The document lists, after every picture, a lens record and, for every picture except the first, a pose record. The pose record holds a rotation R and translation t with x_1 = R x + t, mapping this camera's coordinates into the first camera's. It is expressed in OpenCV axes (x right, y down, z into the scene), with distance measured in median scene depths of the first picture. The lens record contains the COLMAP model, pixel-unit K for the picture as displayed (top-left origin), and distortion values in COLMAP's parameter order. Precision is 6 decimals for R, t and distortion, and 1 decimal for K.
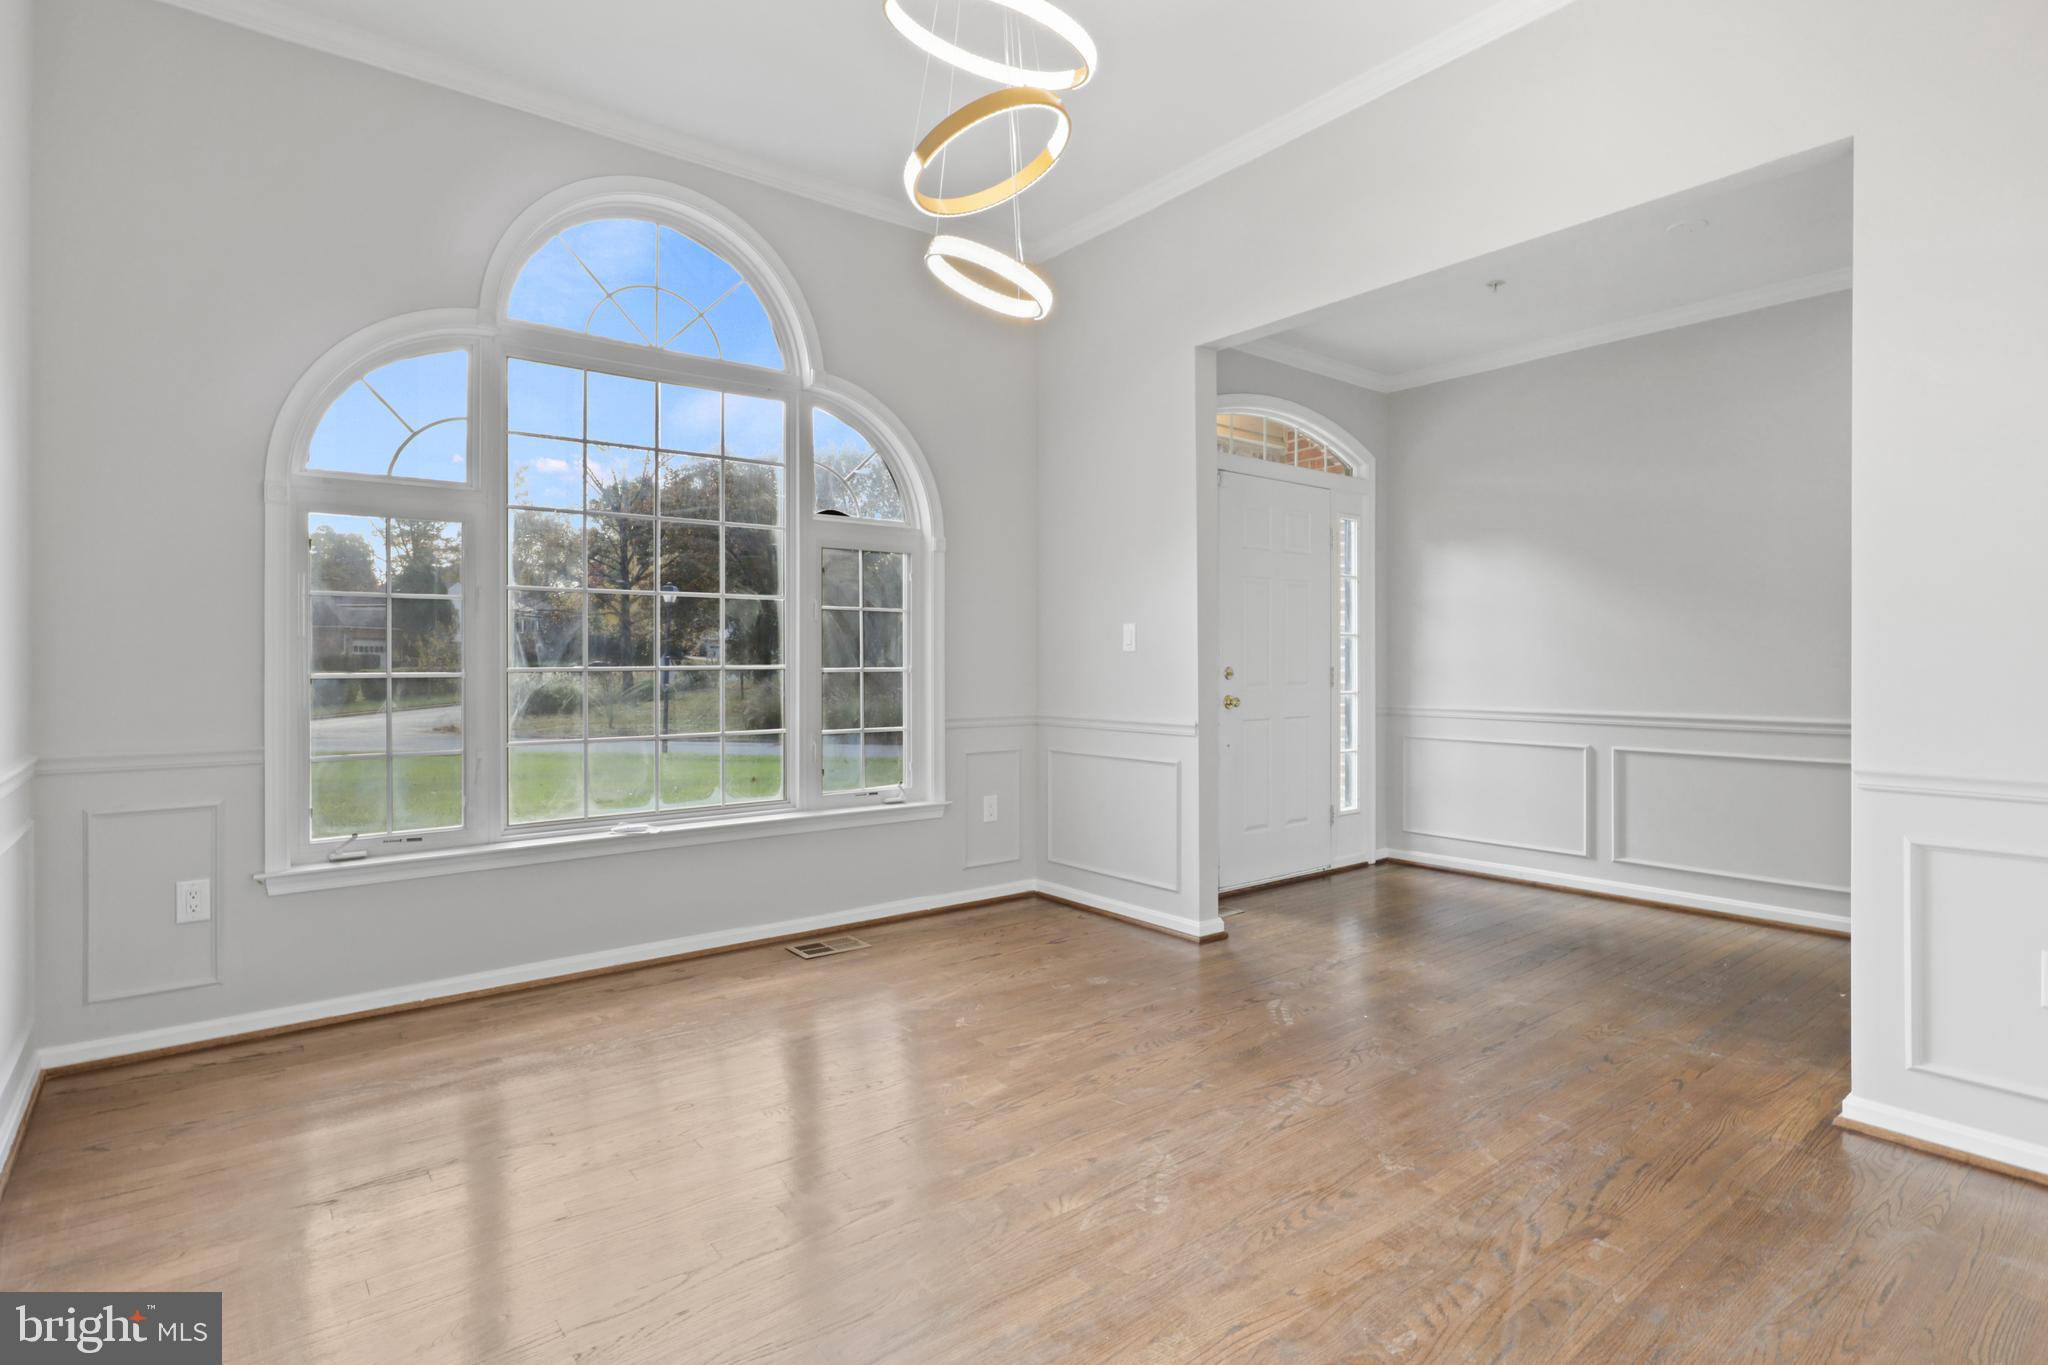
lens RADIAL K [[1018.3, 0, 1022.7], [0, 1018.3, 670.2], [0, 0, 1]] dist [-0.015077, 0.007547]
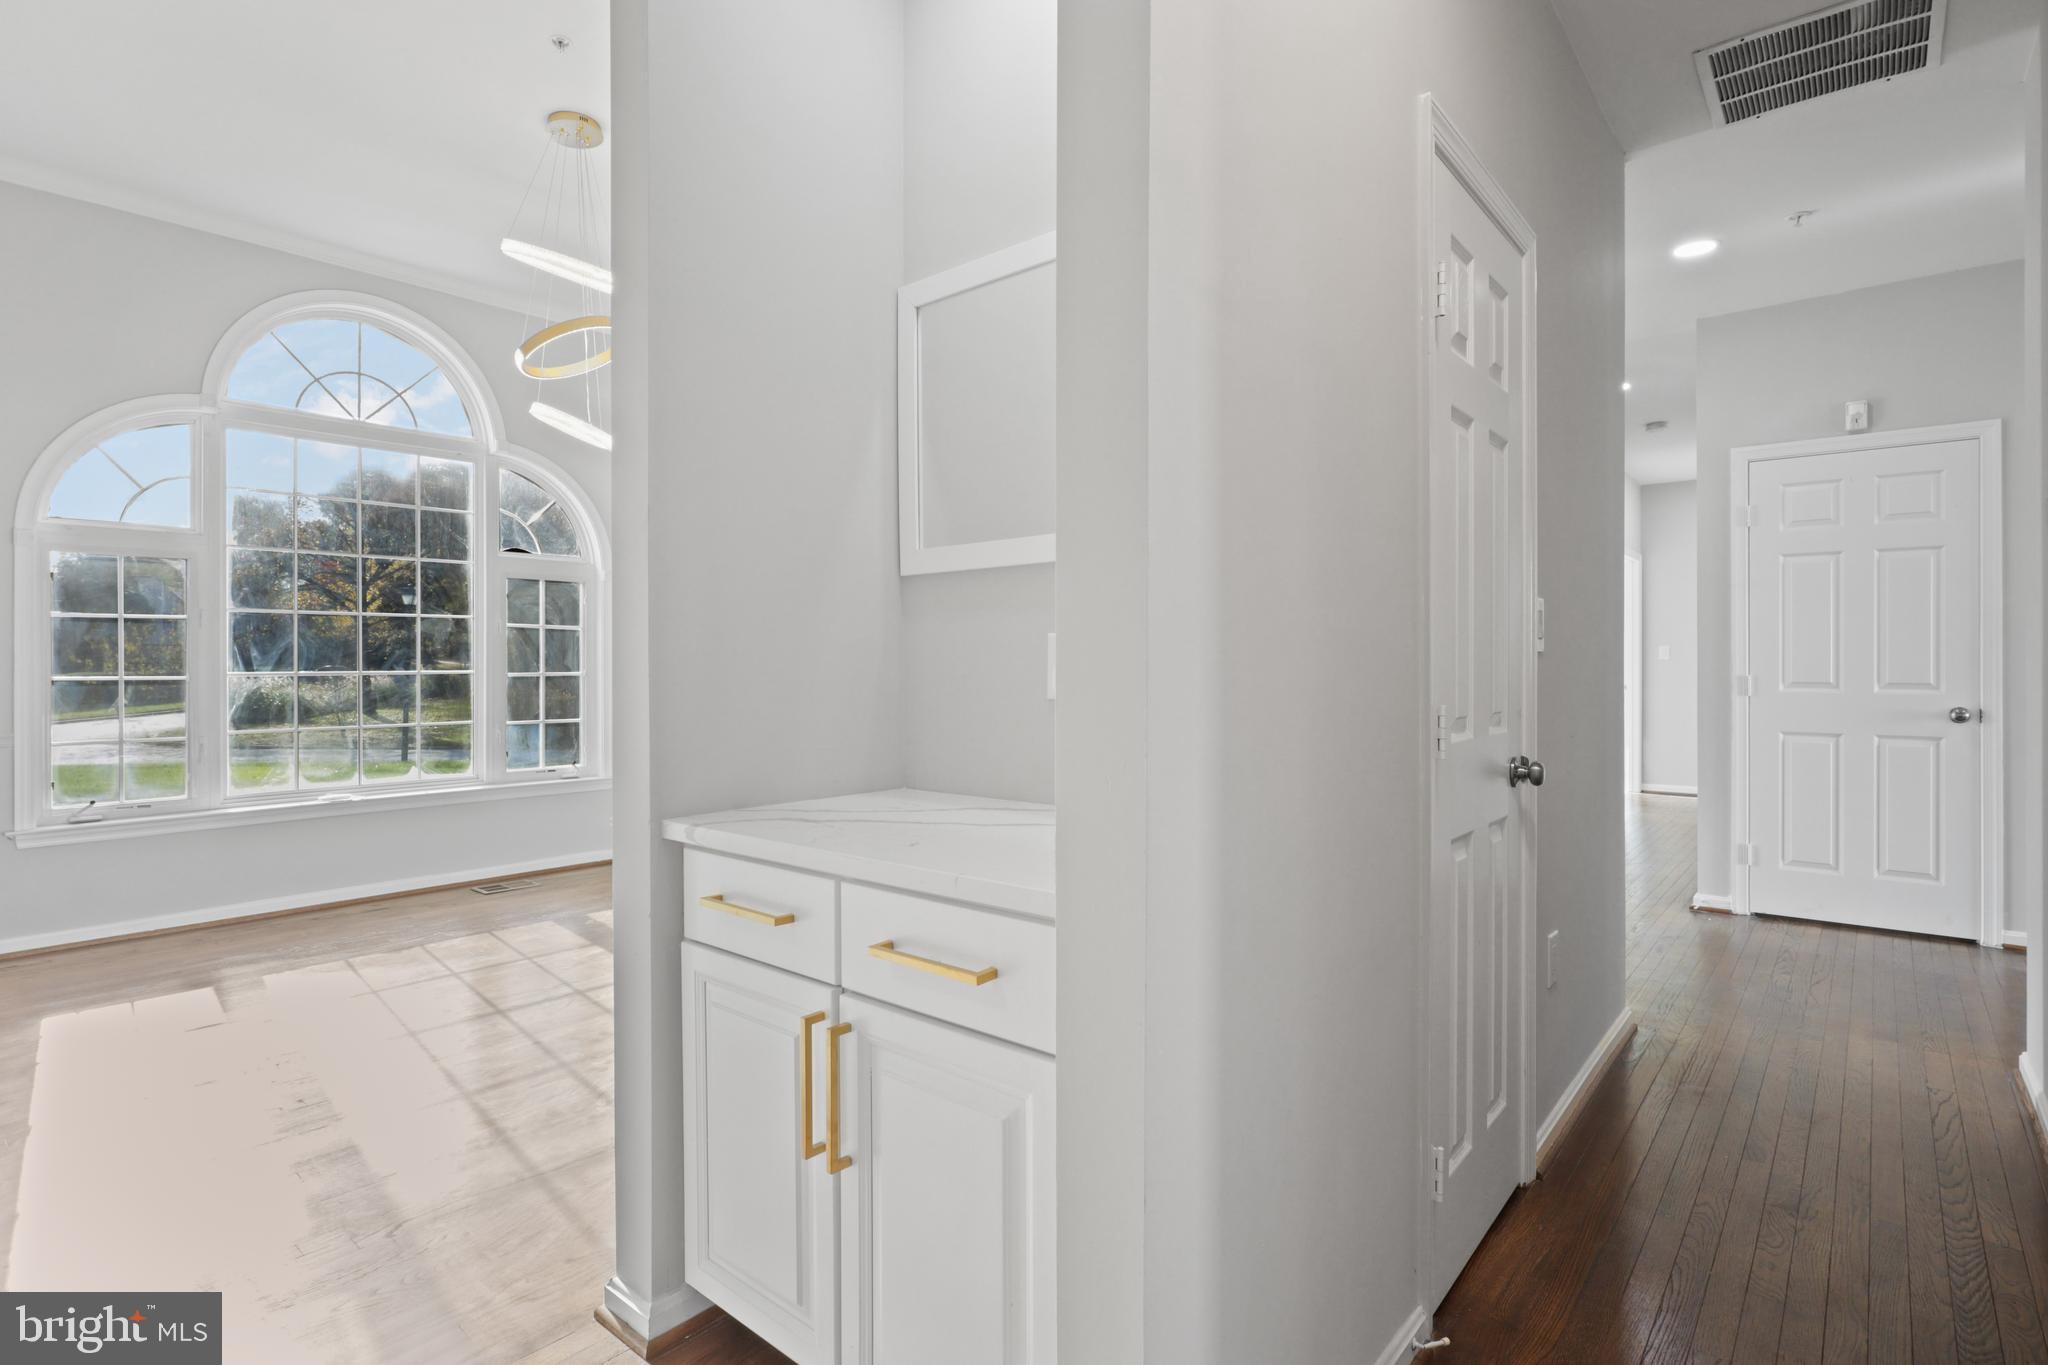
lens RADIAL K [[1018.3, 0, 1027.9], [0, 1018.3, 679.8], [0, 0, 1]] dist [-0.015077, 0.007547]
pose [[0.978600, -0.000257, 0.205773, 0.206383], [-0.000624, 0.999991, 0.004217, 0.000843], [-0.205772, -0.004255, 0.978591, -0.431069]]
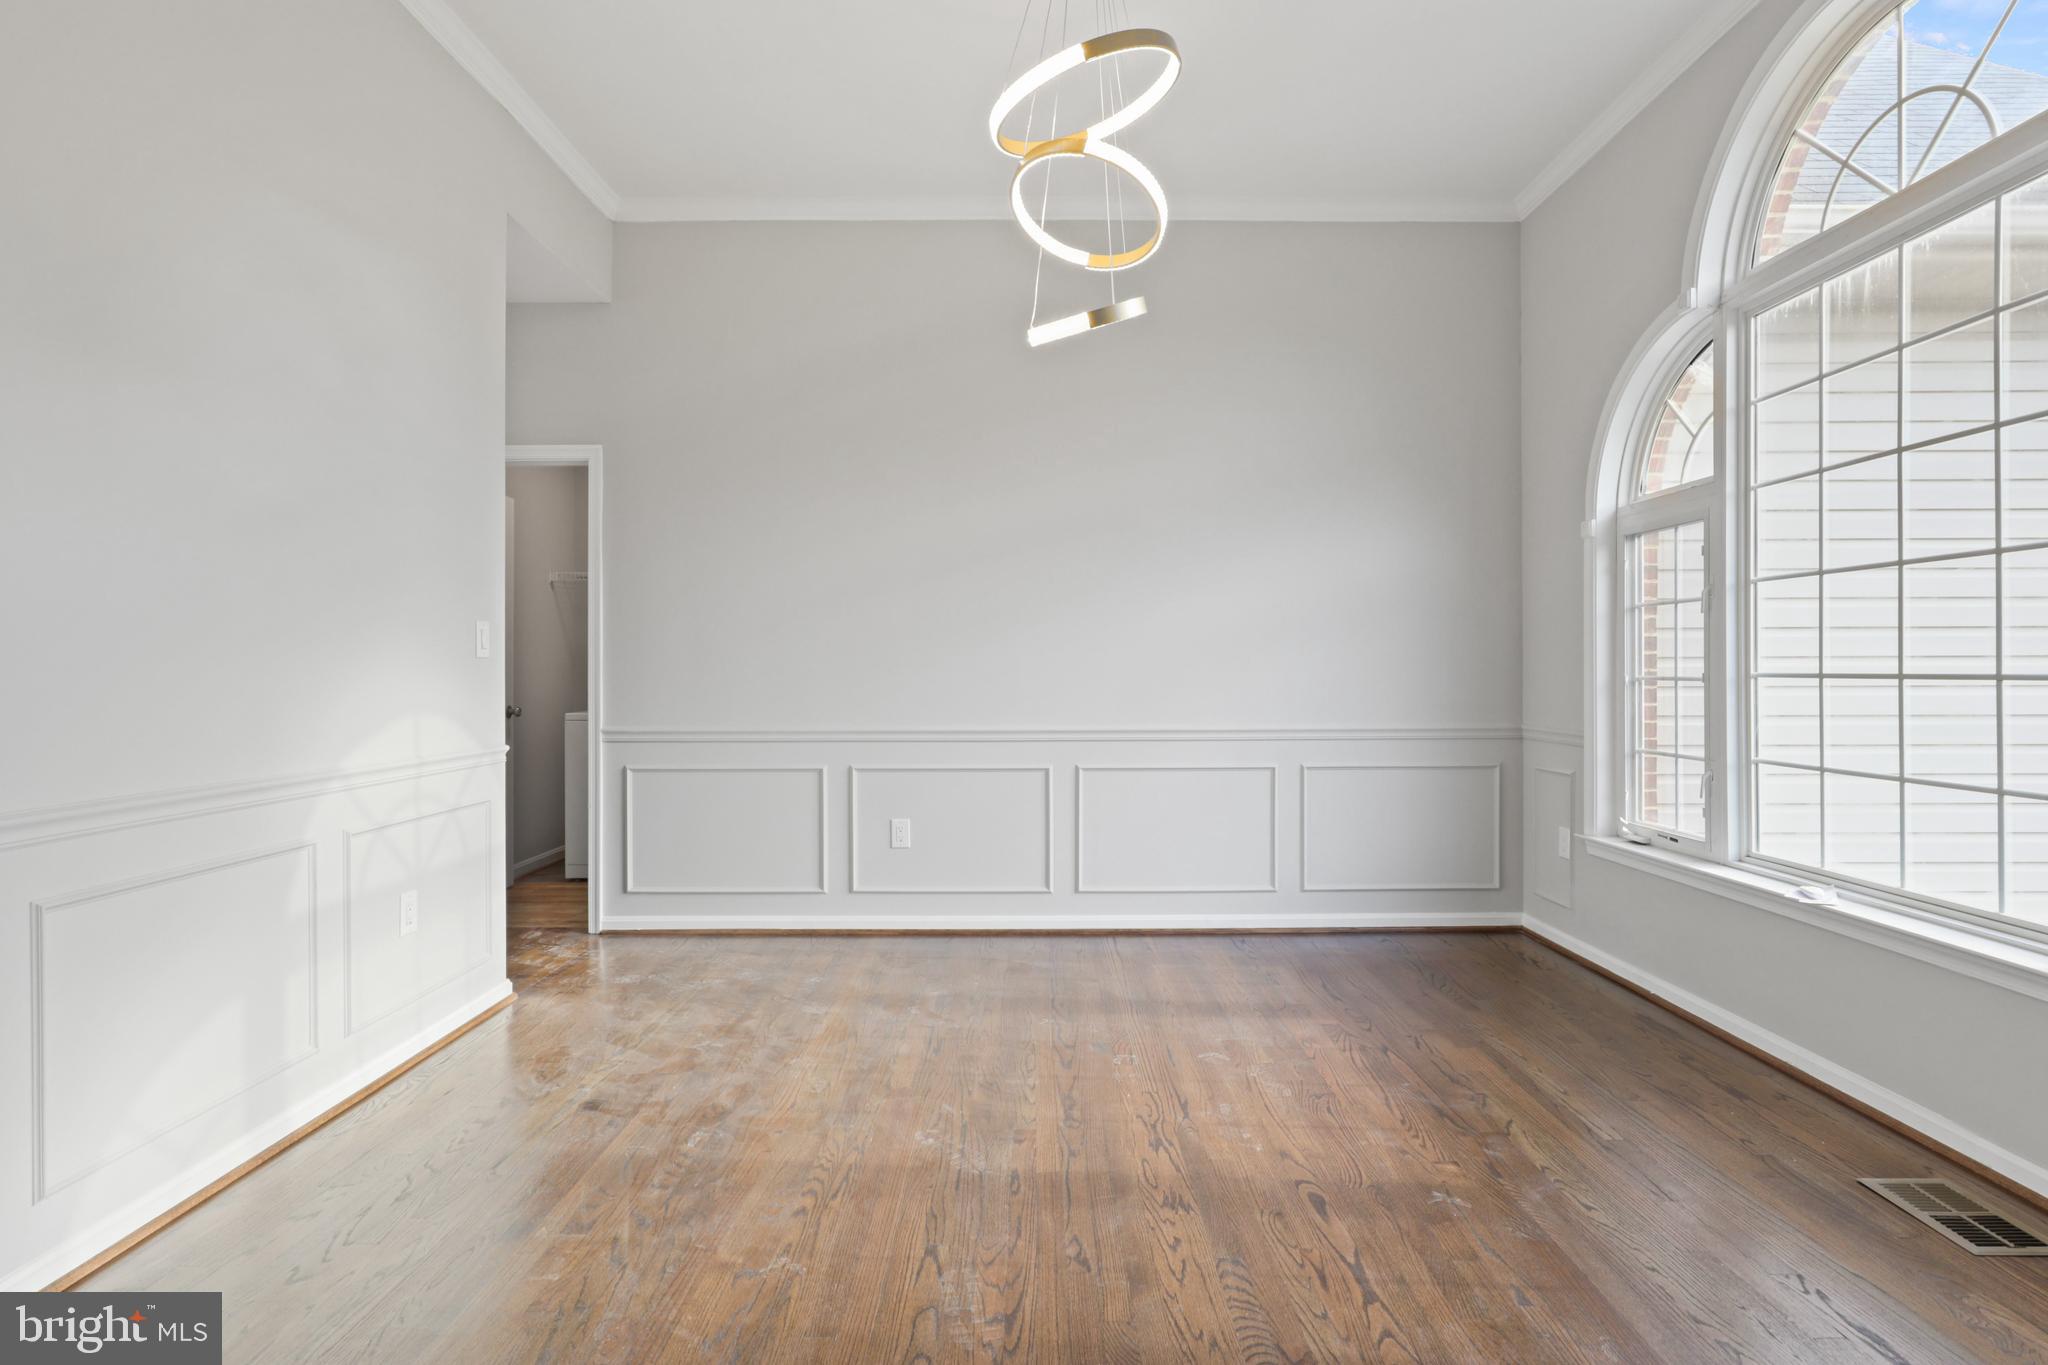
lens RADIAL K [[1018.3, 0, 1026.2], [0, 1018.3, 674.2], [0, 0, 1]] dist [-0.015077, 0.007547]
pose [[-0.623069, 0.005644, -0.782146, 0.528551], [-0.000441, 0.999971, 0.007568, -0.005712], [0.782166, 0.005060, -0.623049, 0.991423]]
